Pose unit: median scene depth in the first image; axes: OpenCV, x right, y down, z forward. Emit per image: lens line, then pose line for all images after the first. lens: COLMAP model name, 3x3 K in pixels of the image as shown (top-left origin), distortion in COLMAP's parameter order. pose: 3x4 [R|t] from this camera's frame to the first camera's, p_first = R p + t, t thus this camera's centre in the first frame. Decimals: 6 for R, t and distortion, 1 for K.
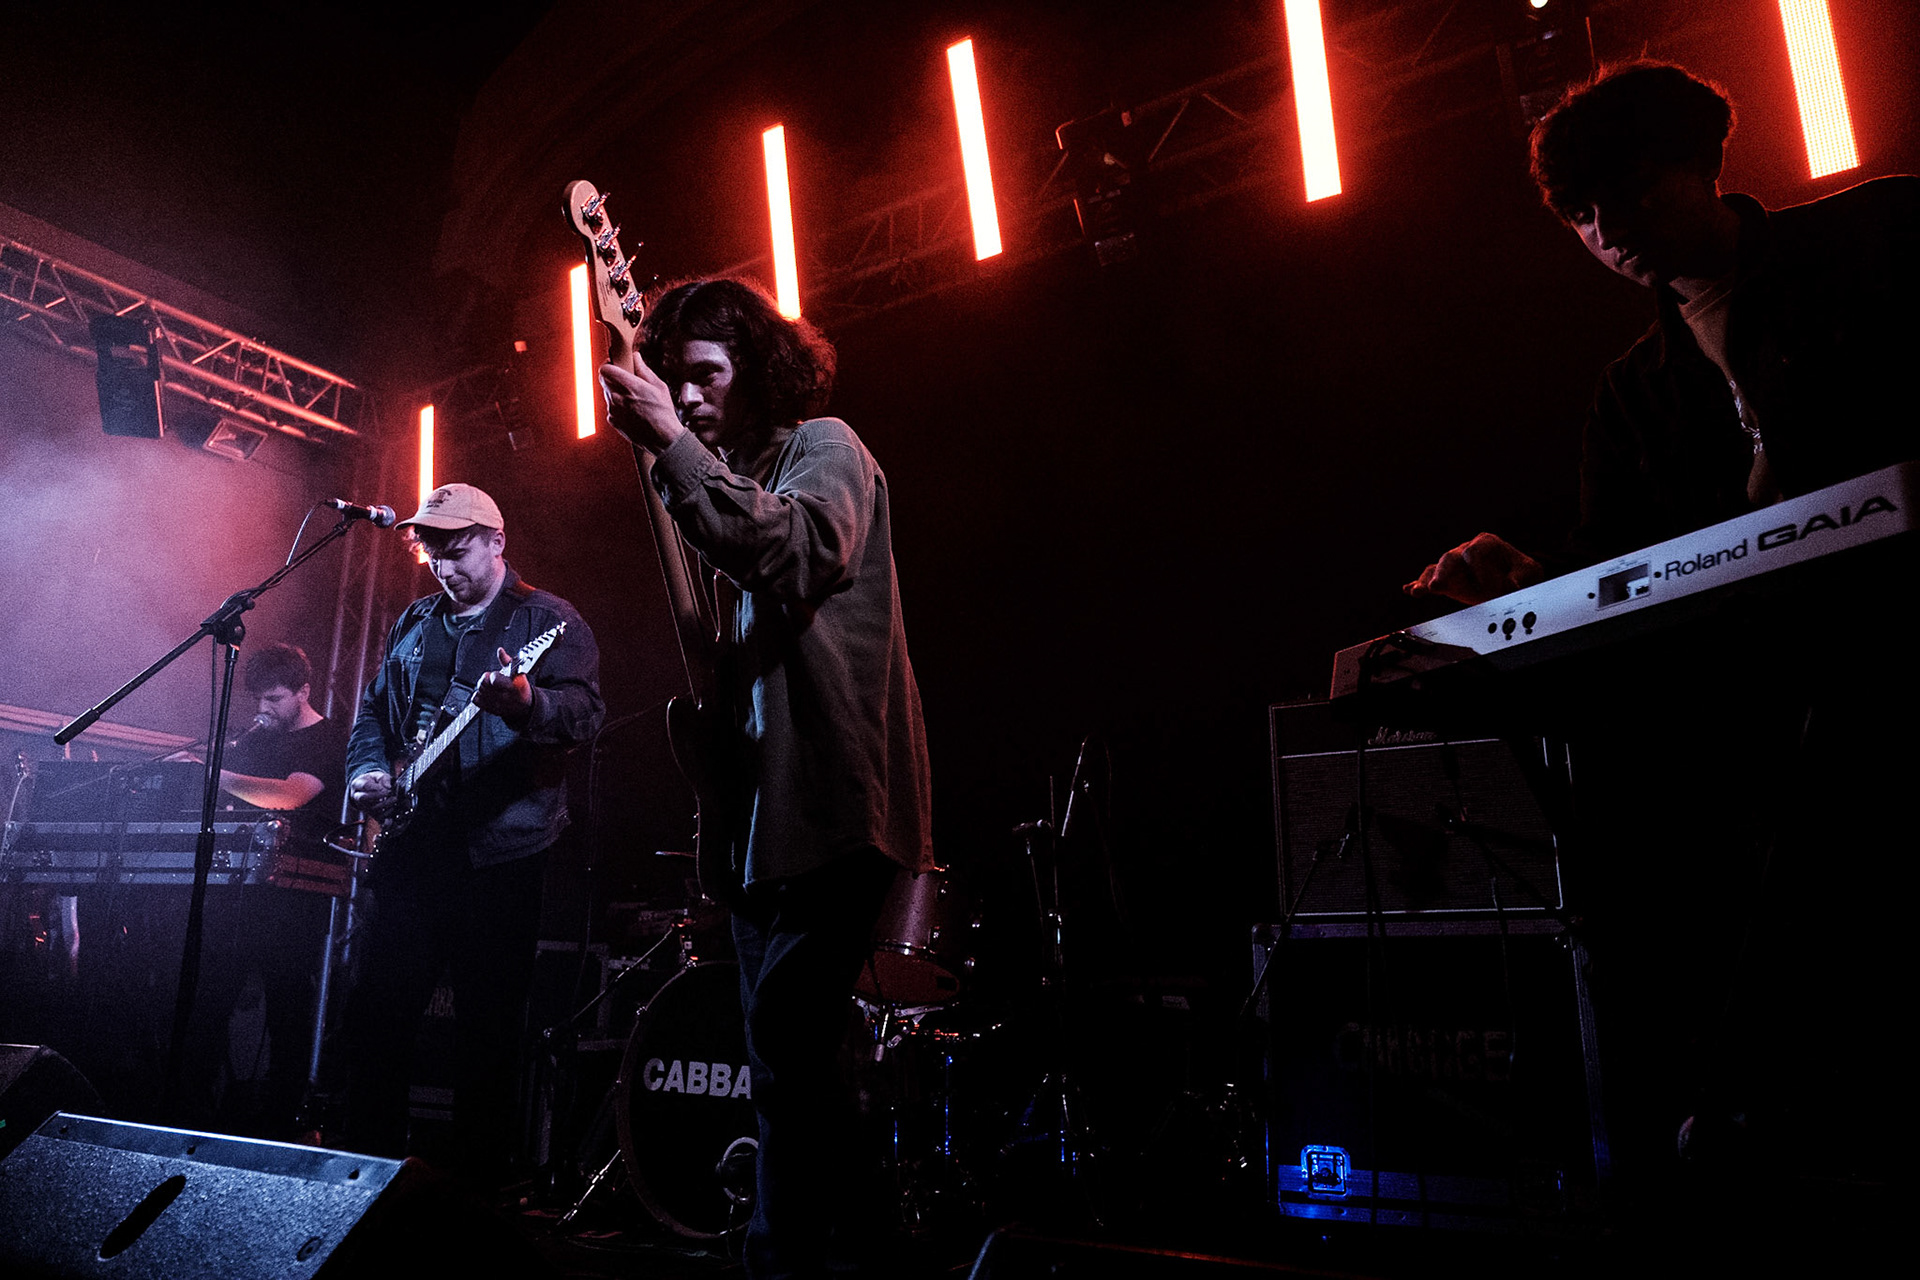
lens RADIAL K [[1337.3, 0, 960.0], [0, 1337.3, 640.0], [0, 0, 1]] dist [-0.017554, -0.006286]
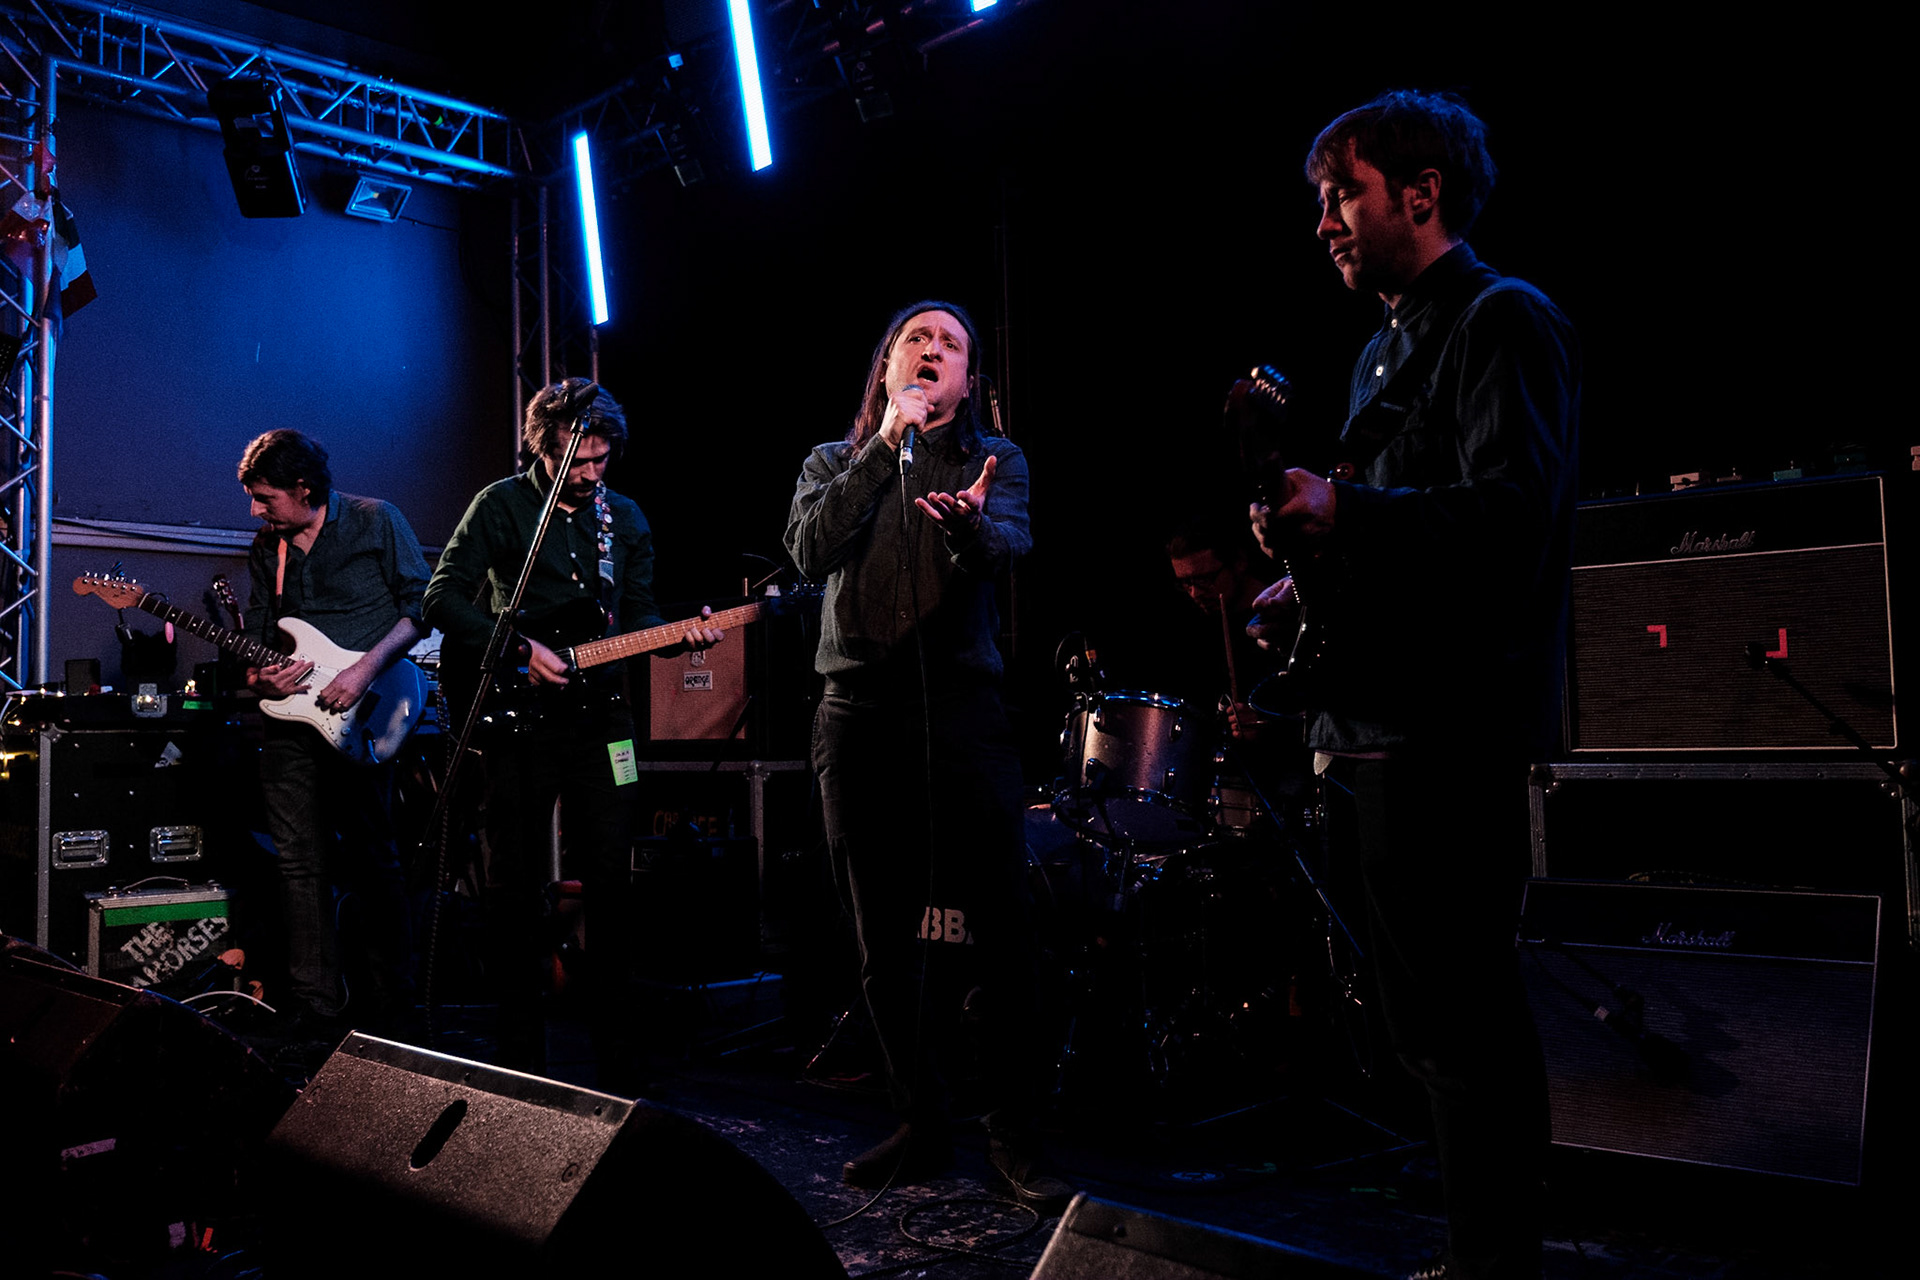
lens RADIAL K [[1717.8, 0, 960.0], [0, 1717.8, 640.0], [0, 0, 1]] dist [-0.003540, 0.002362]
pose [[0.979143, -0.041443, -0.198902, 0.076518], [0.082735, 0.975460, 0.204040, -0.119562], [0.185565, -0.216240, 0.958544, -0.135575]]
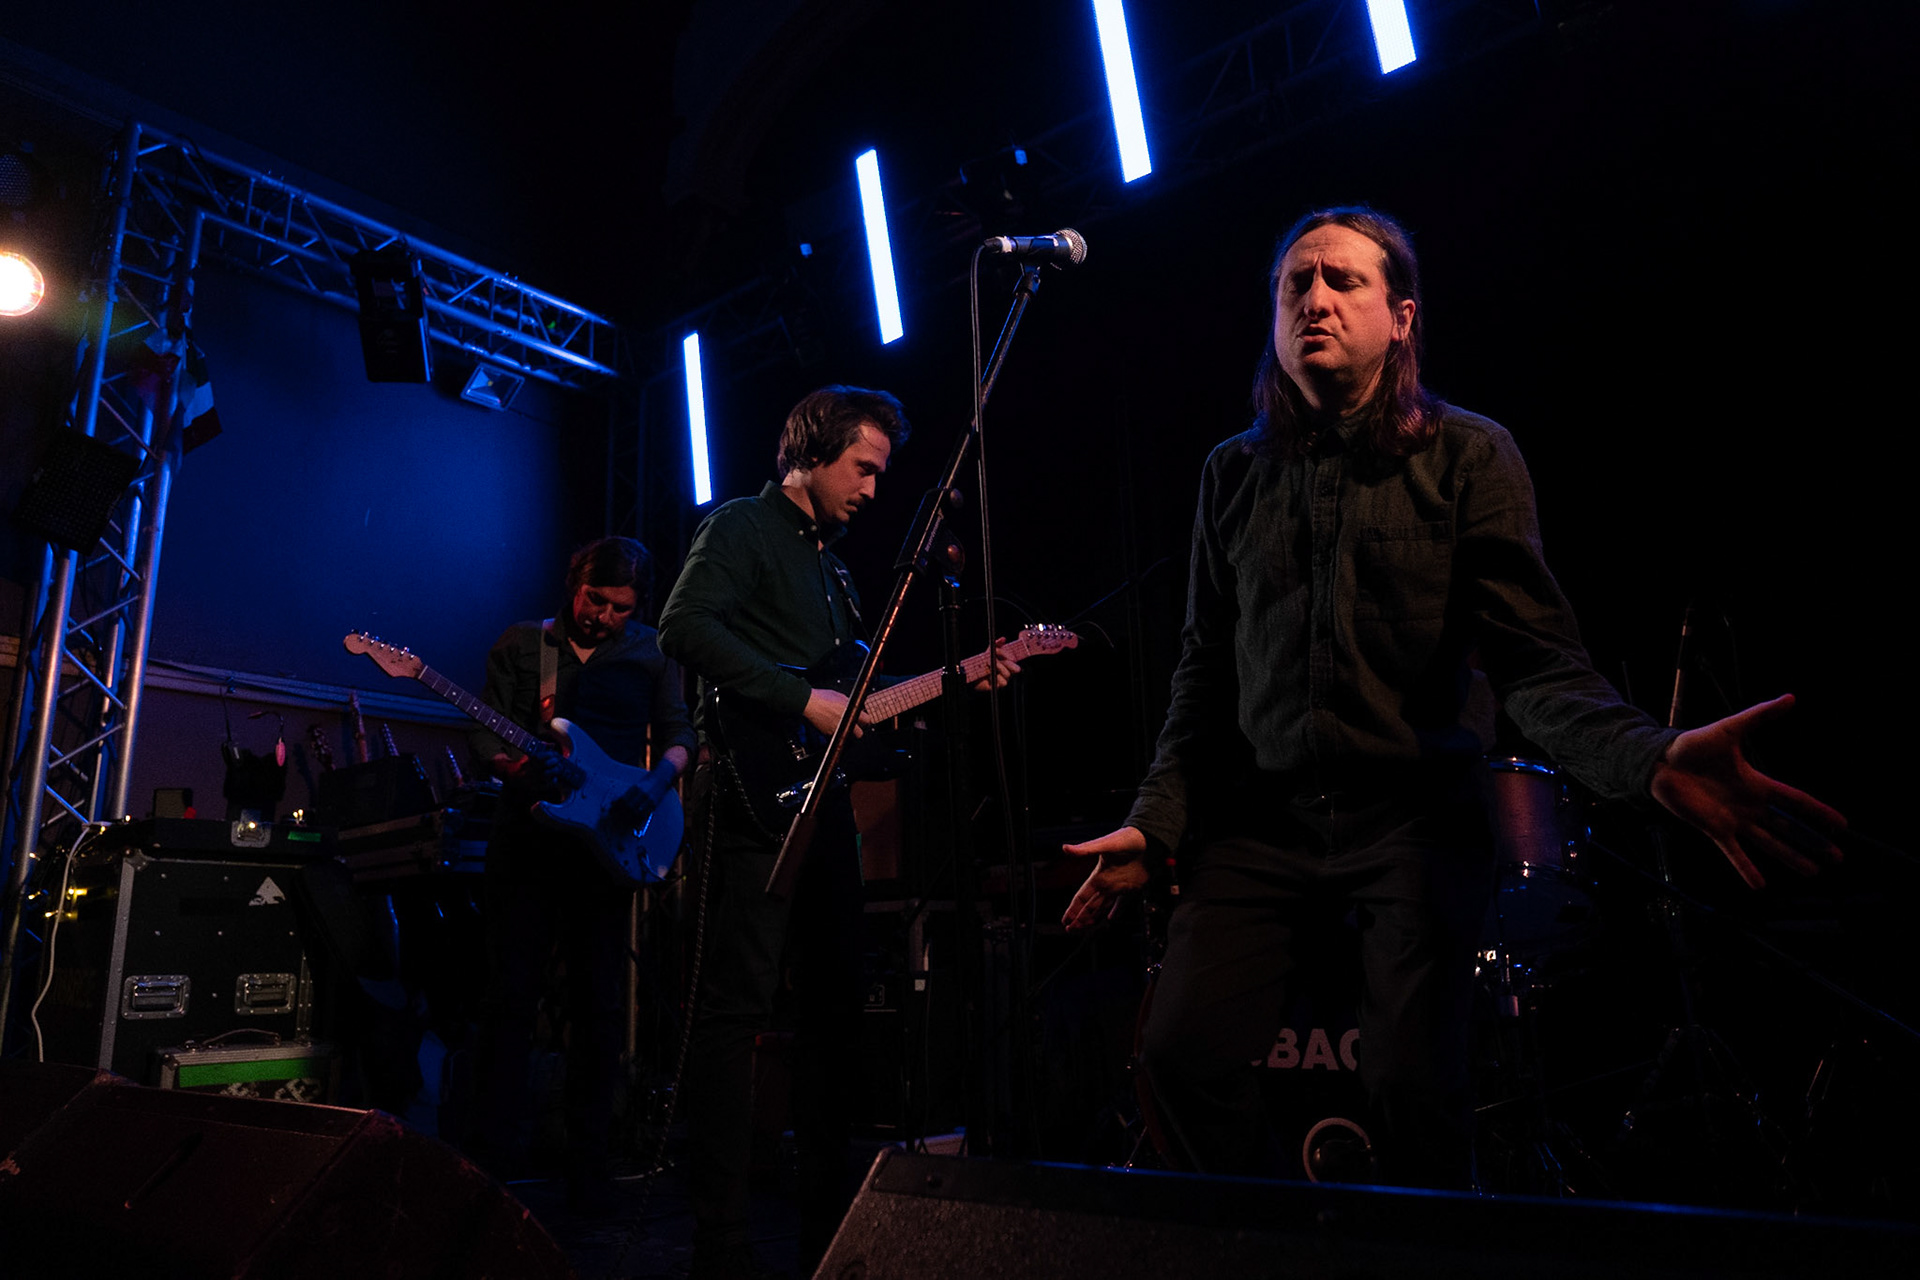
lens RADIAL K [[1330.1, 0, 960.0], [0, 1330.1, 640.0], [0, 0, 1]] dist [-0.006886, -0.001112]
pose [[0.994225, -0.059112, -0.089572, -0.266763], [0.061516, 0.997810, 0.024316, 0.043396], [0.087939, -0.029686, 0.995683, 0.177249]]
